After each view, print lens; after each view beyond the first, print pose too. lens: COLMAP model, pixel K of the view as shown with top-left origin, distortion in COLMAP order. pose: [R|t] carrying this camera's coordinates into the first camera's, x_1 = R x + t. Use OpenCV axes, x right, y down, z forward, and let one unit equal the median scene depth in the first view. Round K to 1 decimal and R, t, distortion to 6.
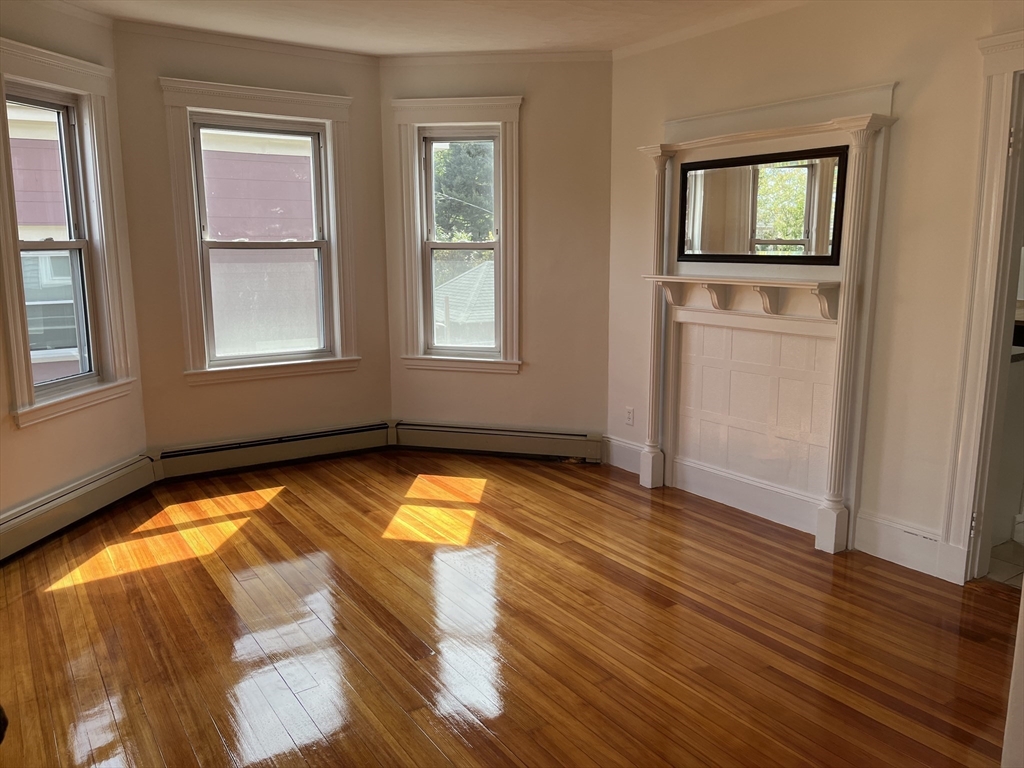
lens RADIAL K [[779.8, 0, 506.9], [0, 779.8, 383.9], [0, 0, 1]] dist [0.023424, -0.042368]
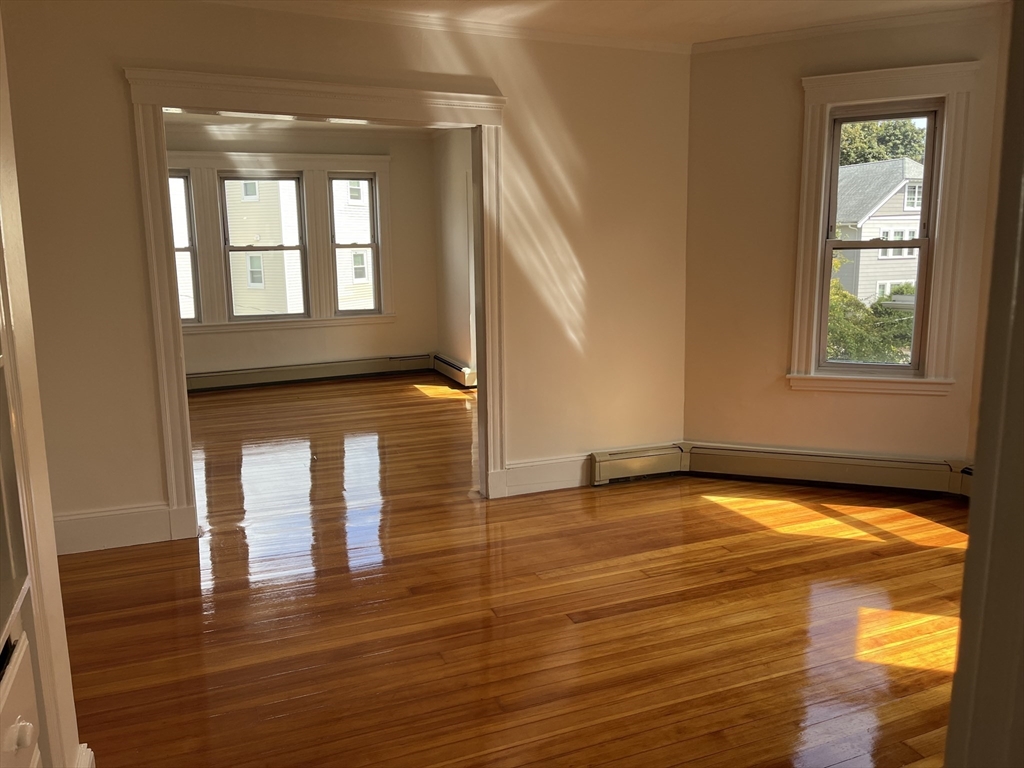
lens RADIAL K [[779.8, 0, 511.0], [0, 779.8, 376.4], [0, 0, 1]] dist [0.023424, -0.042368]
pose [[-0.212237, 0.166335, -0.962958, 0.624232], [-0.166428, 0.964859, 0.203345, -0.130492], [0.962942, 0.203421, -0.177096, 0.714193]]
